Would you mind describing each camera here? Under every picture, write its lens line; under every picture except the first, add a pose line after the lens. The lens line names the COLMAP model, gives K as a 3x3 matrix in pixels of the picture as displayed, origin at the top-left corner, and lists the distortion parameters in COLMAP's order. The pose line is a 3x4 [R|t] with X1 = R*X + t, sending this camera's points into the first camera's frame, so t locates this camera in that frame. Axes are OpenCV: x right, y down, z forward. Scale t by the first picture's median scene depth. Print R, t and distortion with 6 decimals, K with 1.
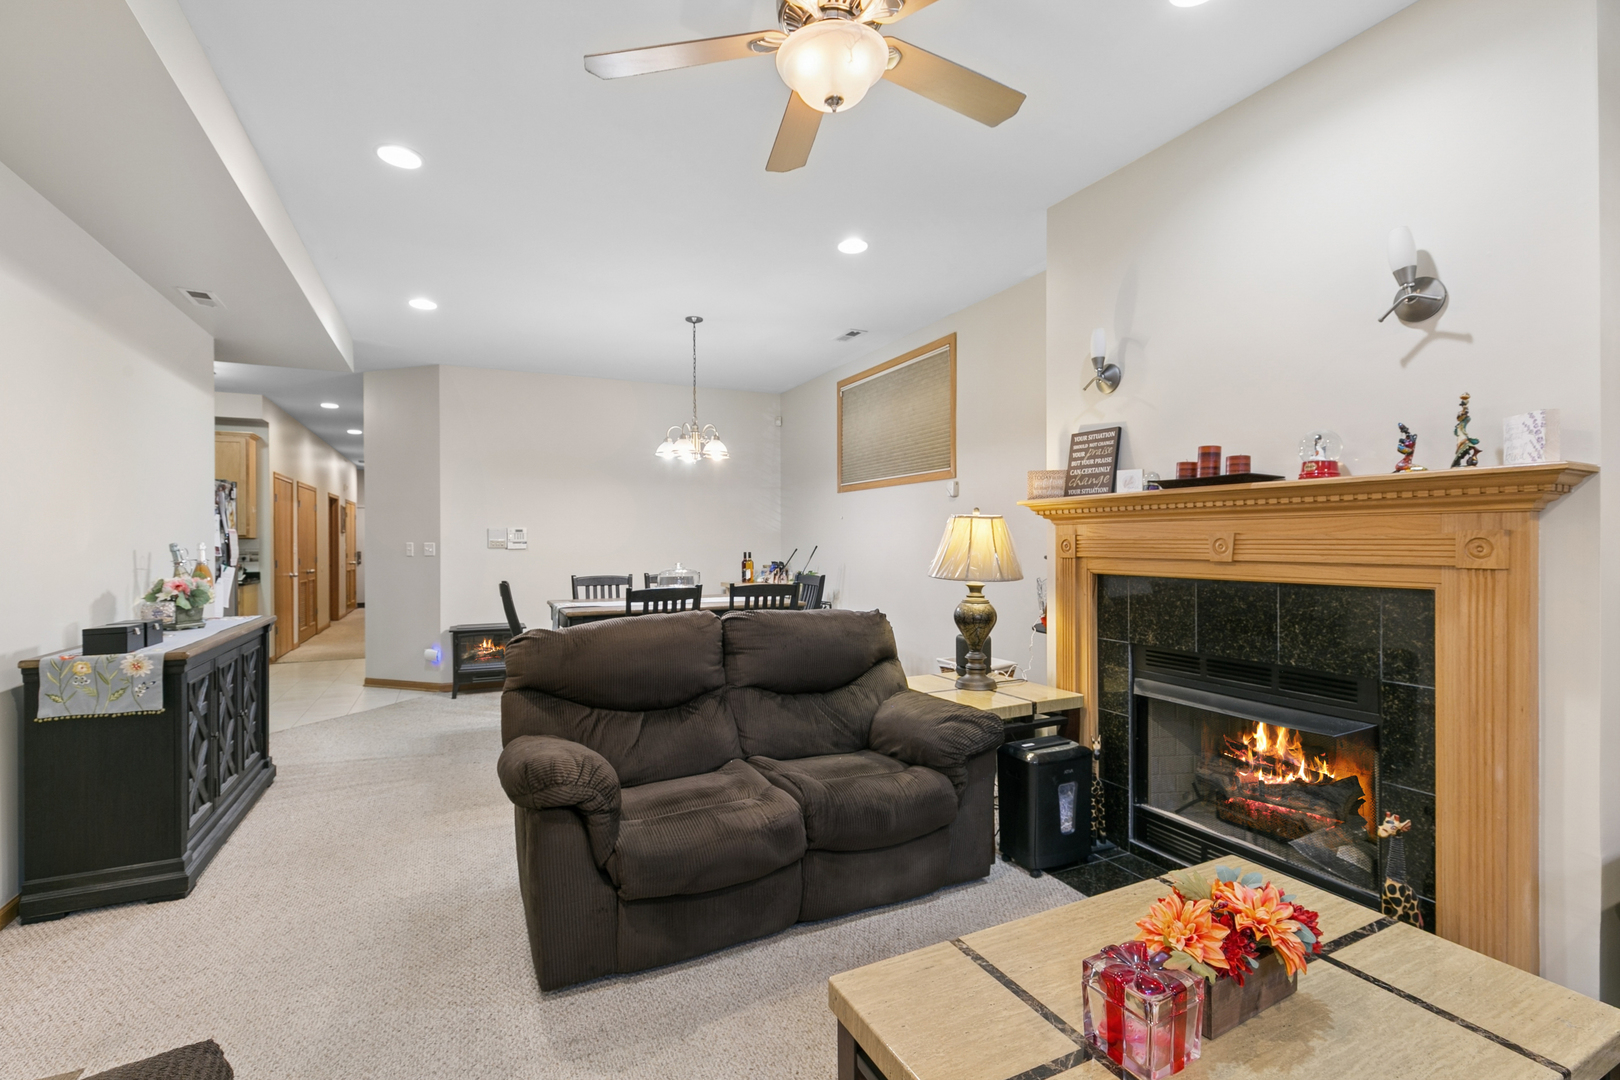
lens RADIAL K [[725.8, 0, 802.0], [0, 725.8, 533.0], [0, 0, 1]] dist [0.001672, -0.000558]
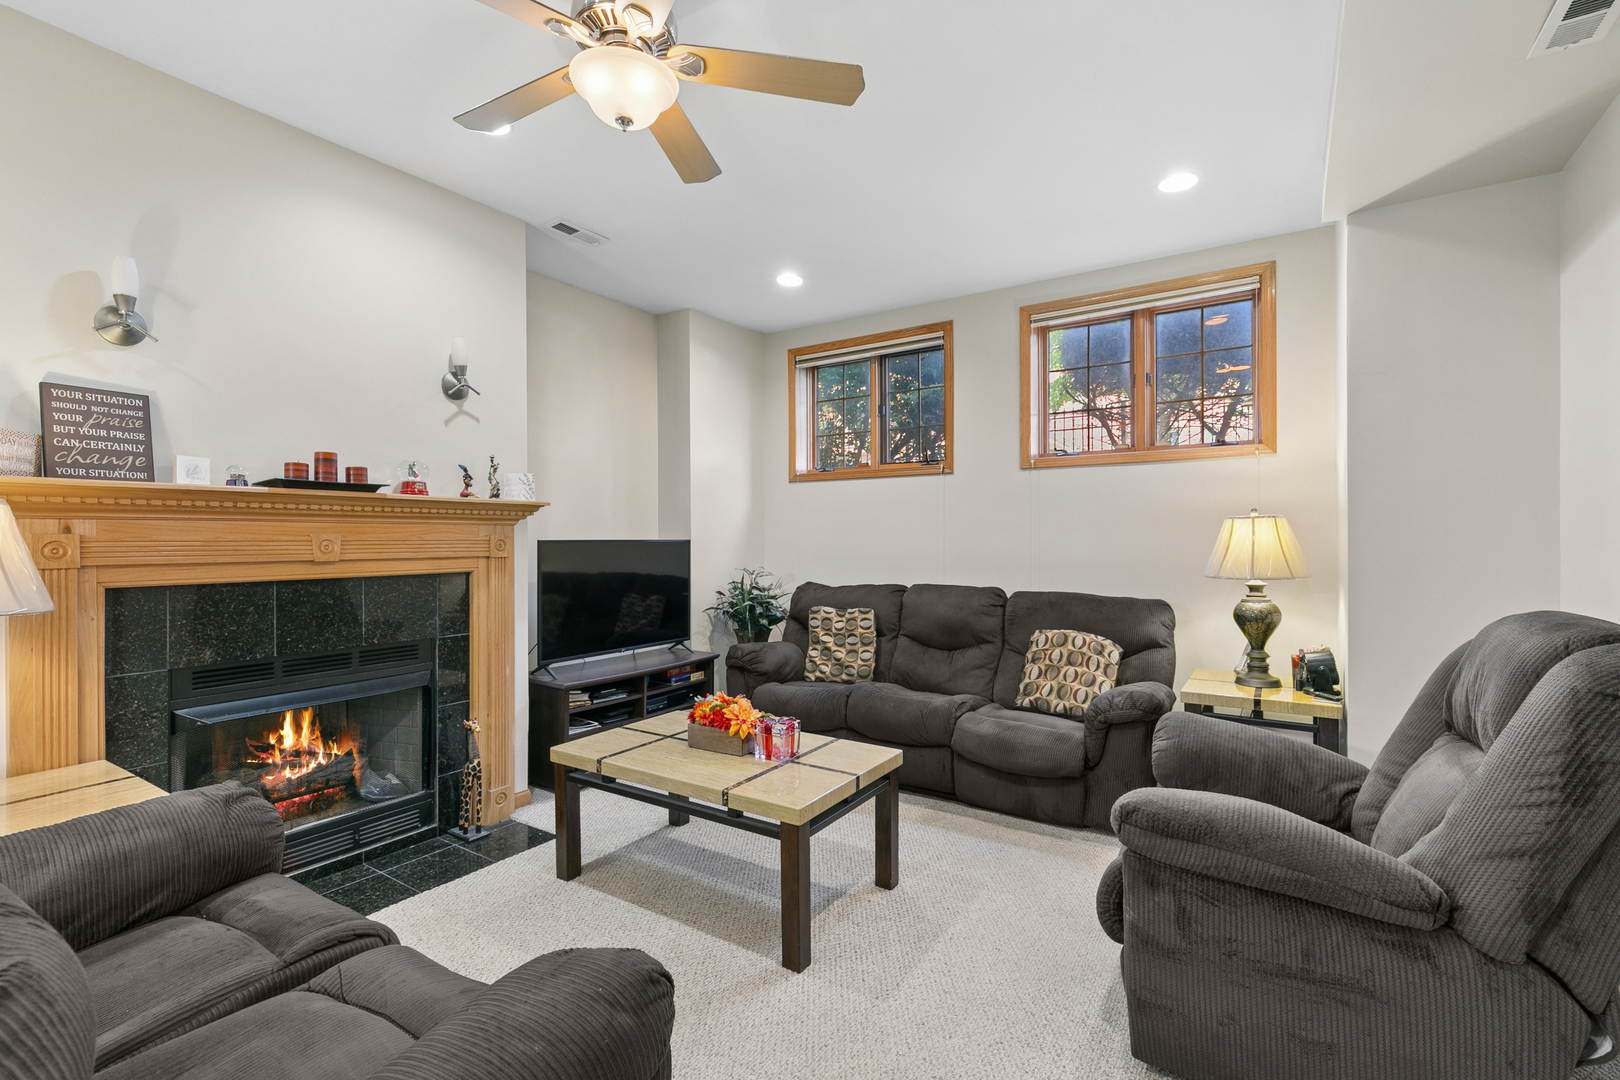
lens RADIAL K [[721.8, 0, 810.0], [0, 721.8, 540.0], [0, 0, 1]] dist [0.002256, -0.000037]
pose [[-0.520009, 0.004324, 0.854150, -0.669497], [-0.003092, 0.999971, -0.006945, 0.012200], [-0.854155, -0.006253, -0.519980, 0.901119]]
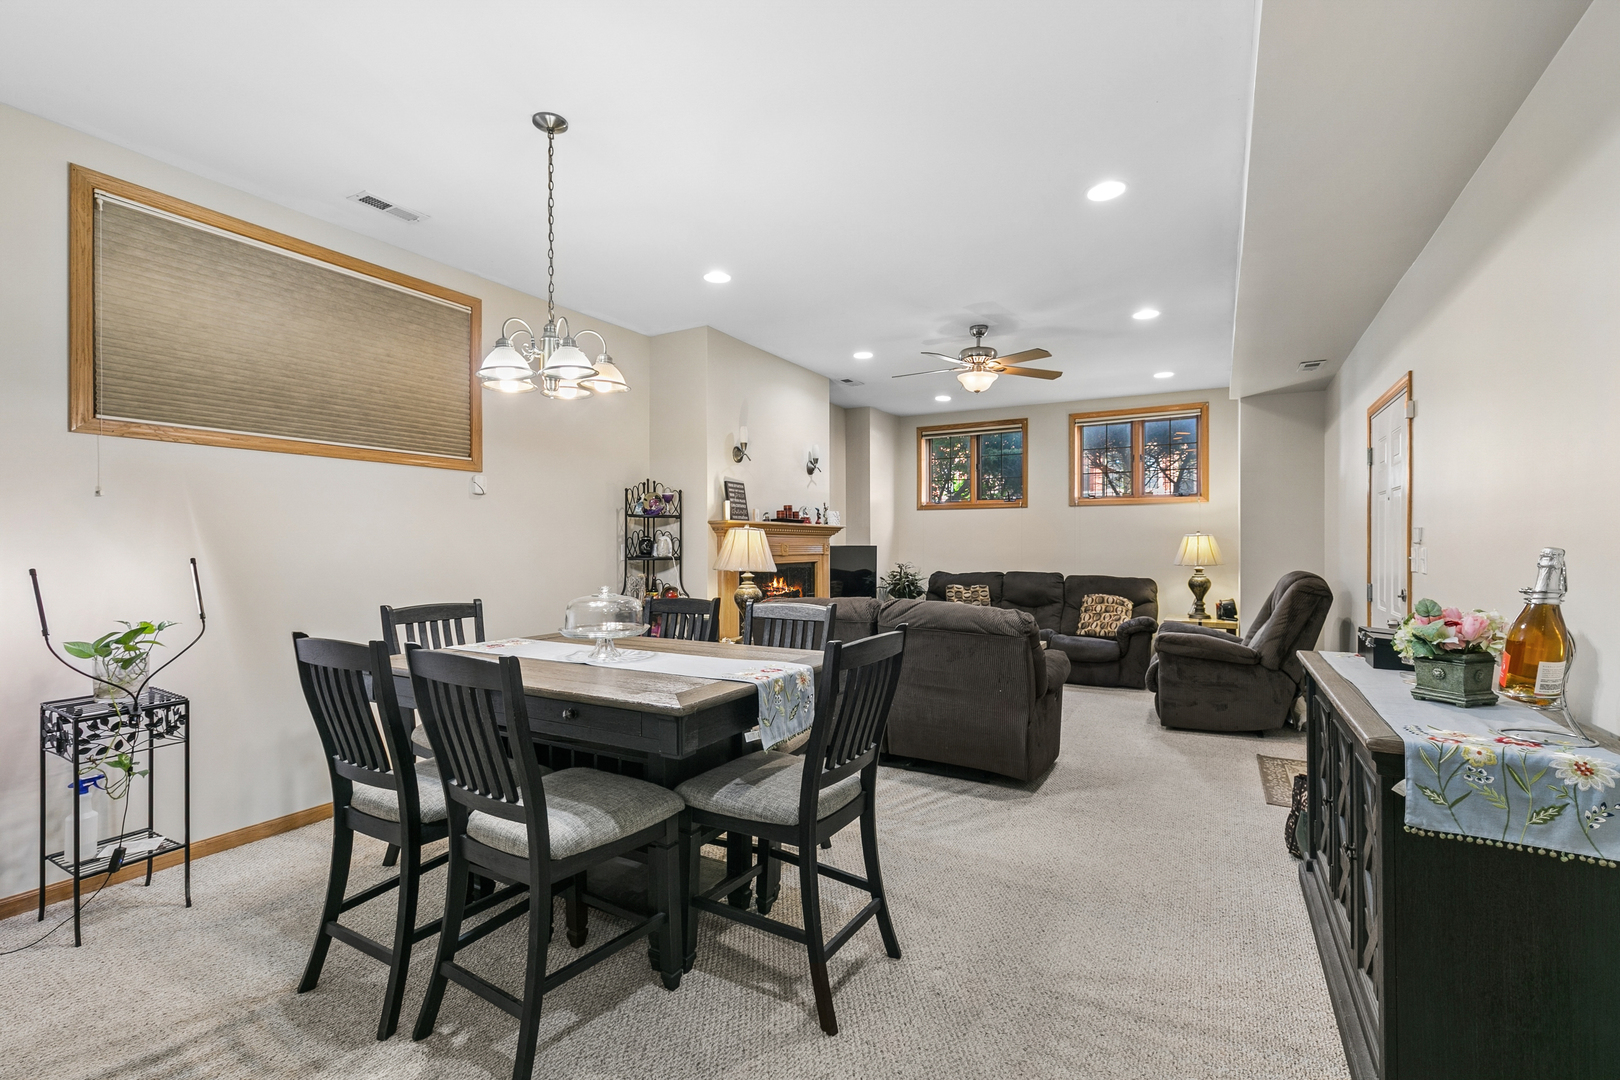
lens RADIAL K [[721.5, 0, 807.1], [0, 721.5, 543.4], [0, 0, 1]] dist [0.000811, -0.000300]
pose [[-0.576484, 0.004812, 0.817094, -1.272696], [-0.005408, 0.999938, -0.009704, 0.021519], [-0.817091, -0.010013, -0.576422, 2.161785]]
